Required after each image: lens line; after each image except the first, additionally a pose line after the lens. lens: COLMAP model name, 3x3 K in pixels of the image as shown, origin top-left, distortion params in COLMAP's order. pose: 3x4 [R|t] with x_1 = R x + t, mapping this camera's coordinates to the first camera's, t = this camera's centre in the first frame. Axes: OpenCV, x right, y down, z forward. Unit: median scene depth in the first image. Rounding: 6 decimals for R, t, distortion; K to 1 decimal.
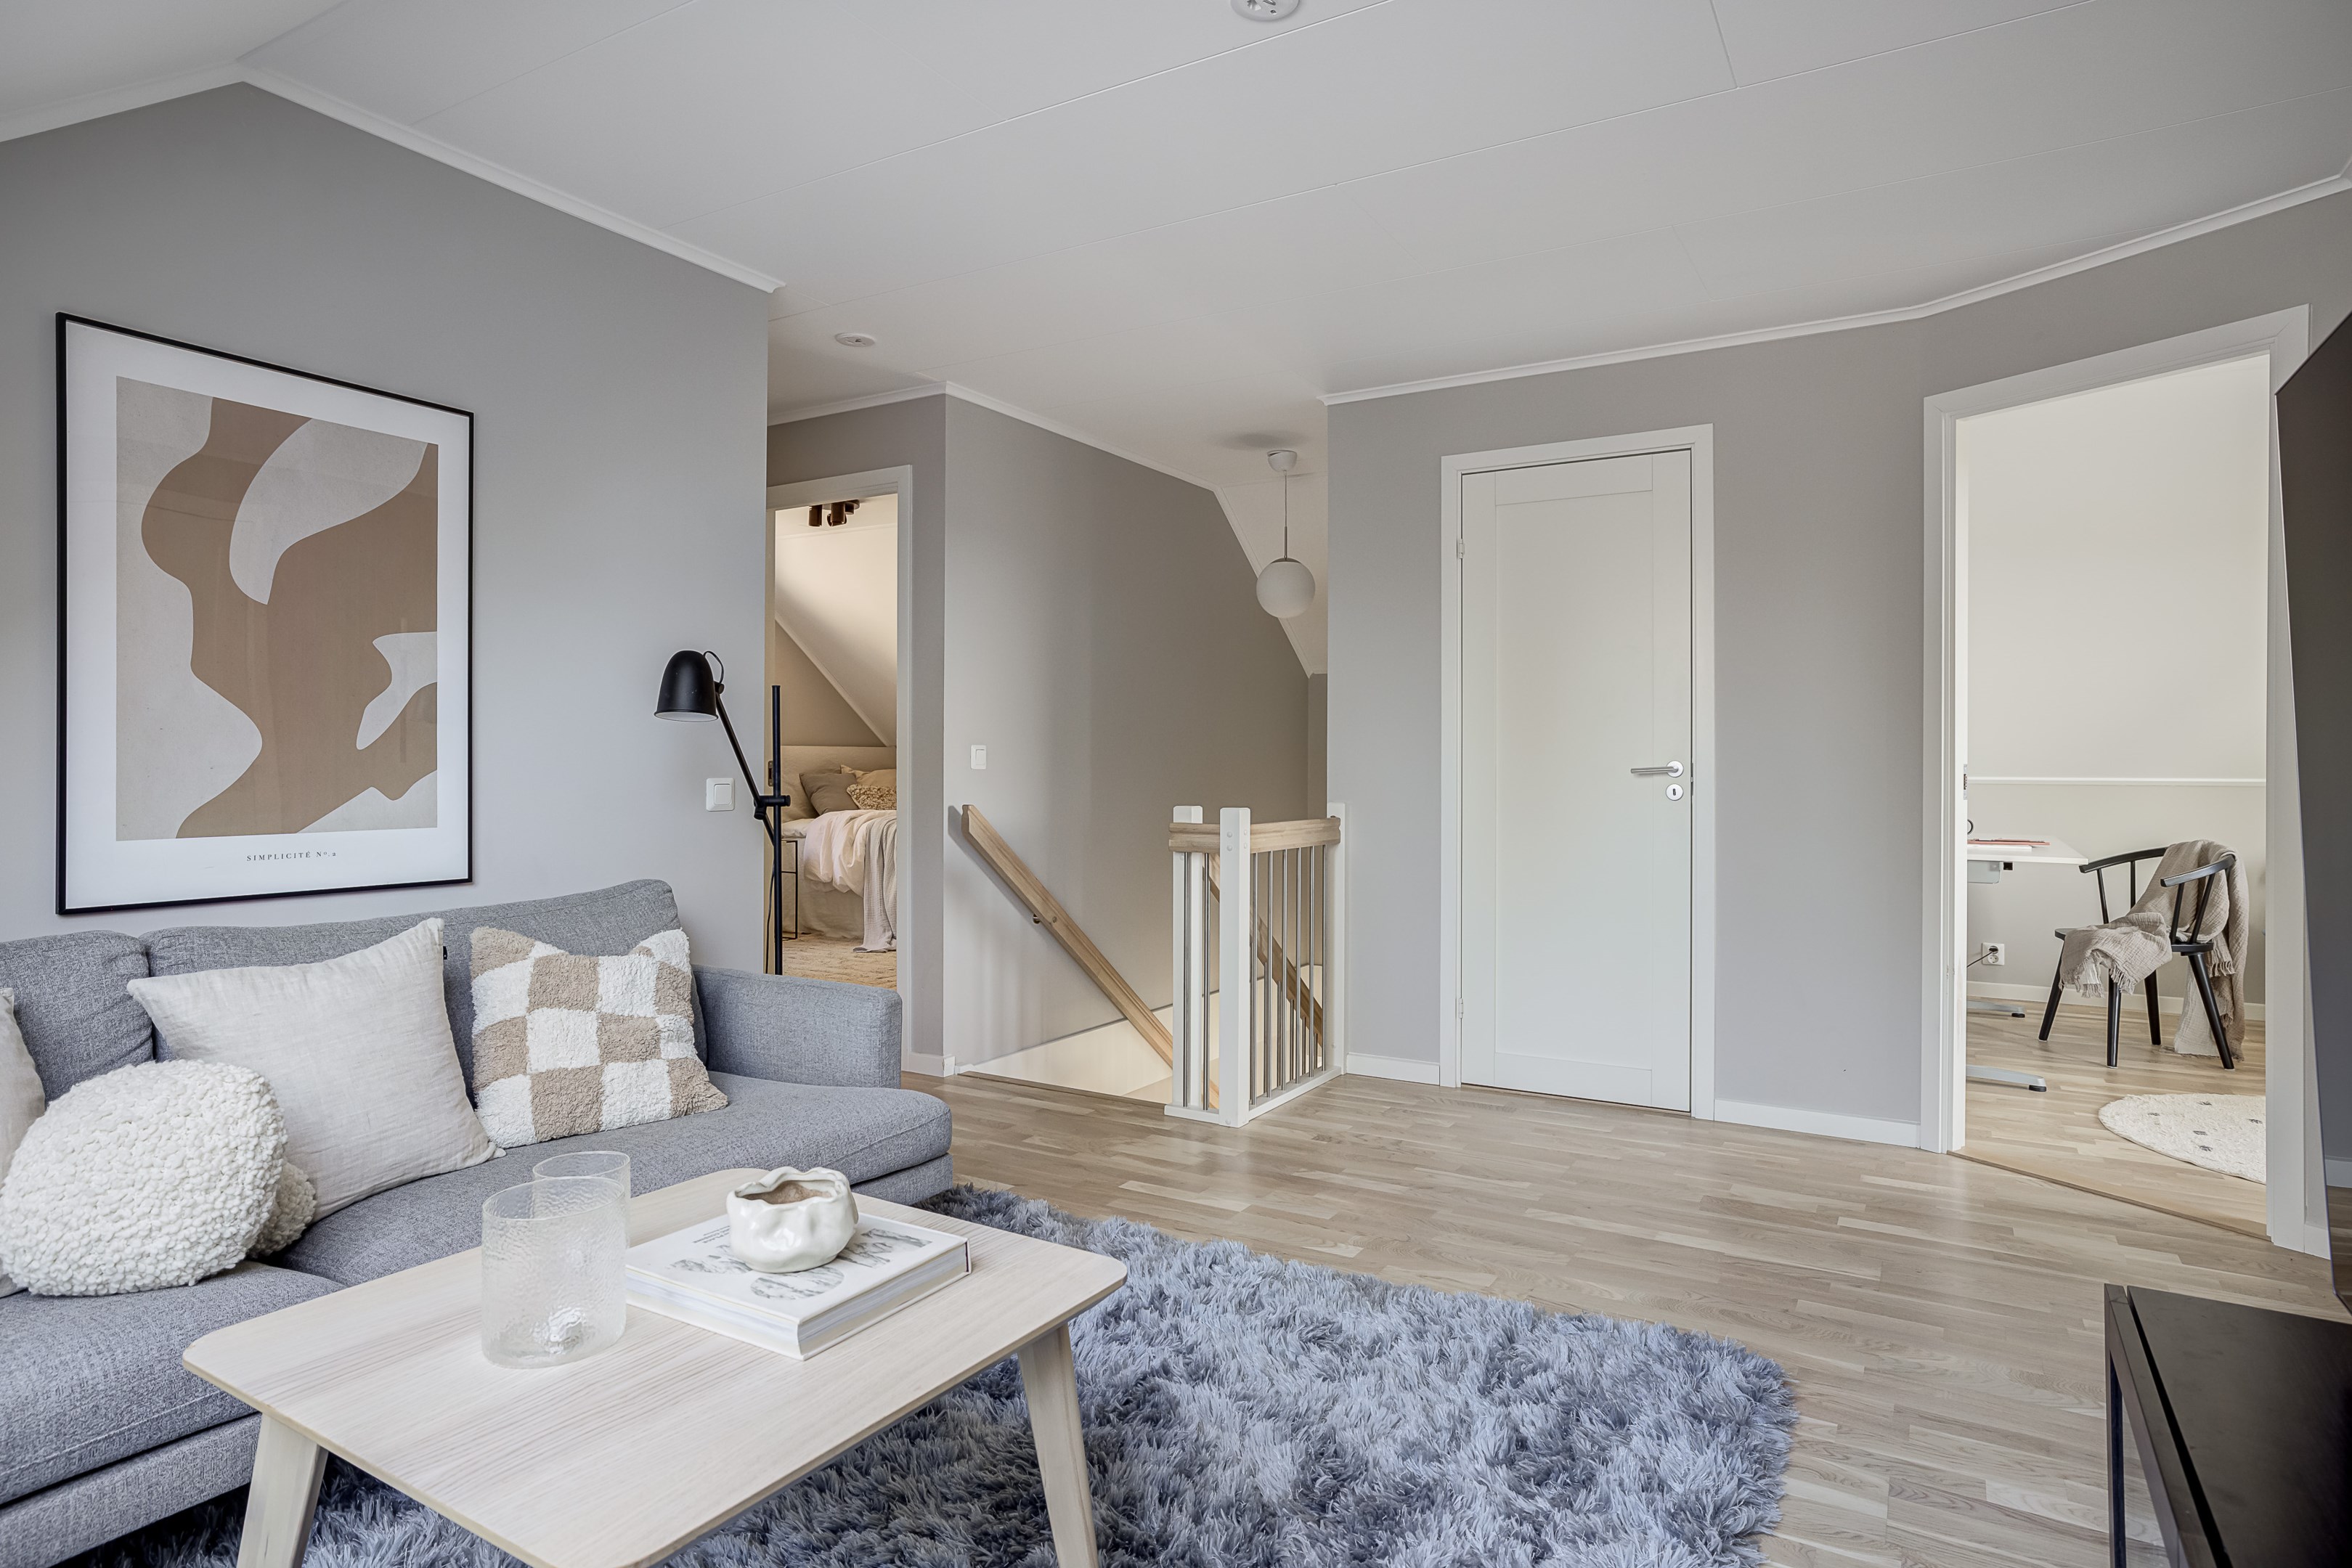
lens RADIAL K [[1307.7, 0, 1175.3], [0, 1307.7, 777.0], [0, 0, 1]] dist [0.020181, 0.001478]
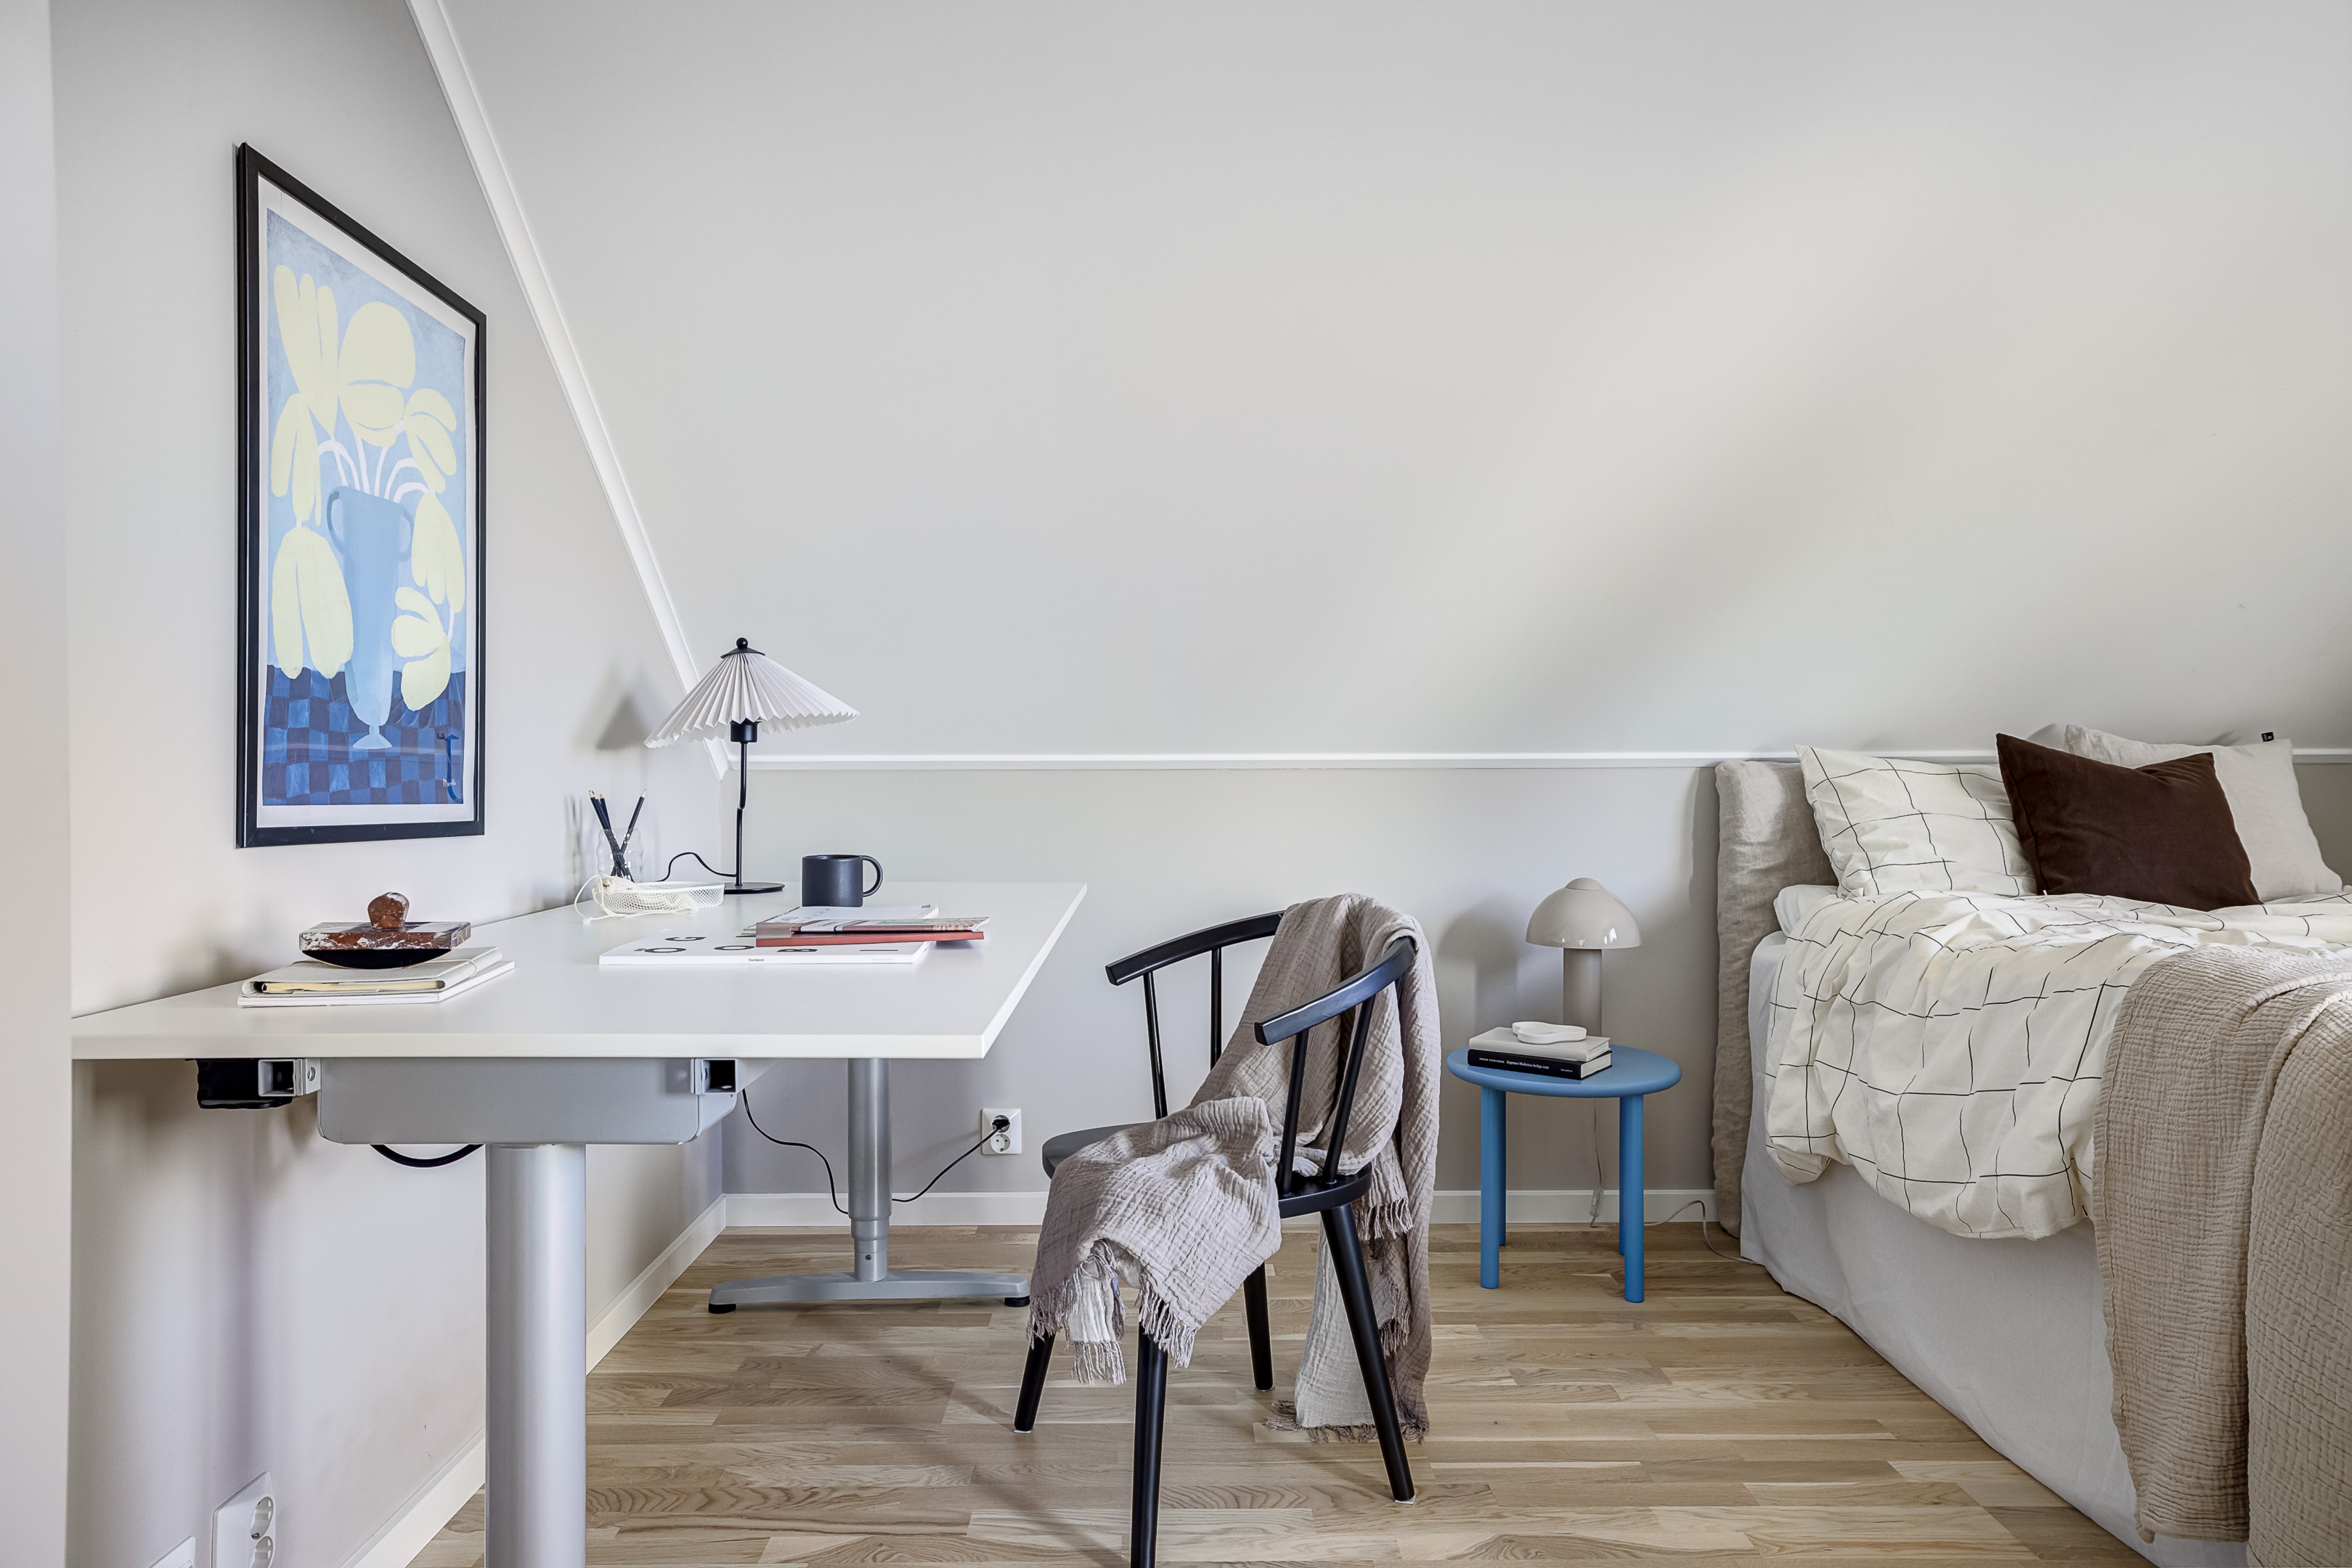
lens RADIAL K [[1472.5, 0, 1175.4], [0, 1472.5, 778.7], [0, 0, 1]] dist [-0.038504, 0.000072]
pose [[0.861329, -0.007423, 0.507994, 0.515990], [0.005552, 0.999971, 0.005198, 0.010351], [-0.508018, -0.001657, 0.861345, 0.658755]]
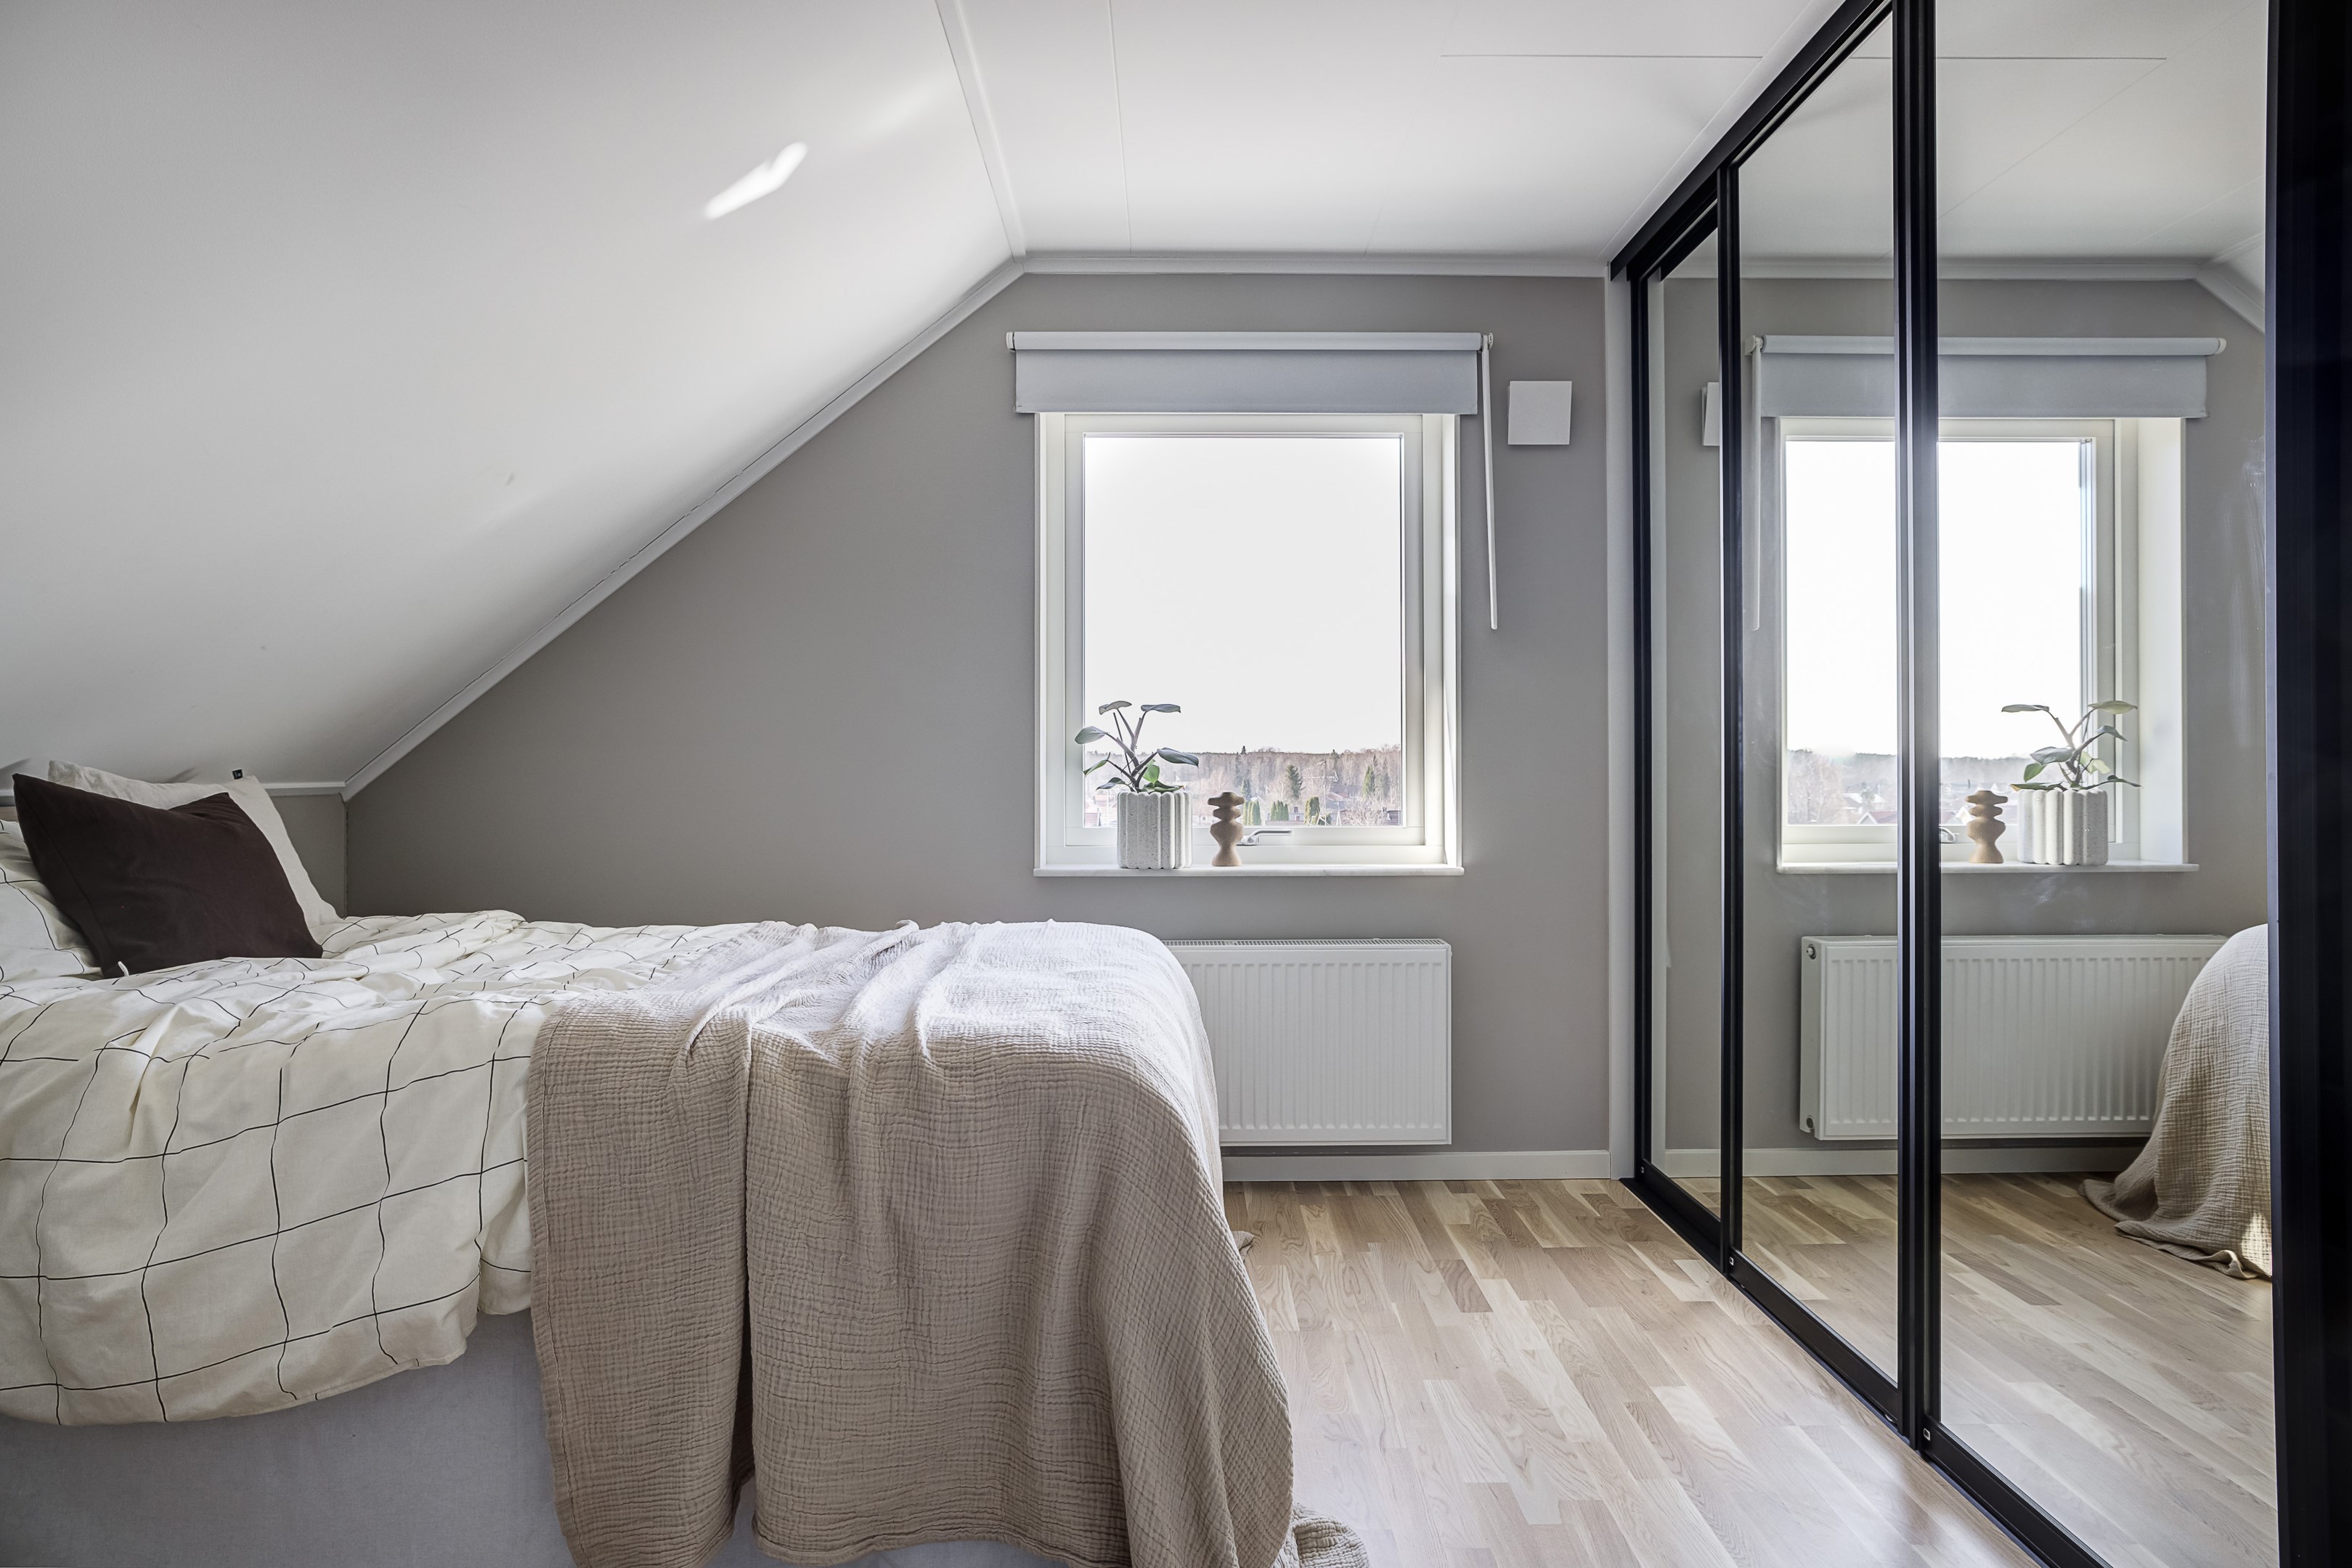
lens RADIAL K [[1227.2, 0, 1174.3], [0, 1227.2, 776.5], [0, 0, 1]] dist [-0.001516, 0.000240]
pose [[-0.512173, -0.008008, 0.858845, 0.555994], [-0.003324, 0.999968, 0.007342, -0.001491], [-0.858876, 0.000906, -0.512183, 0.816497]]
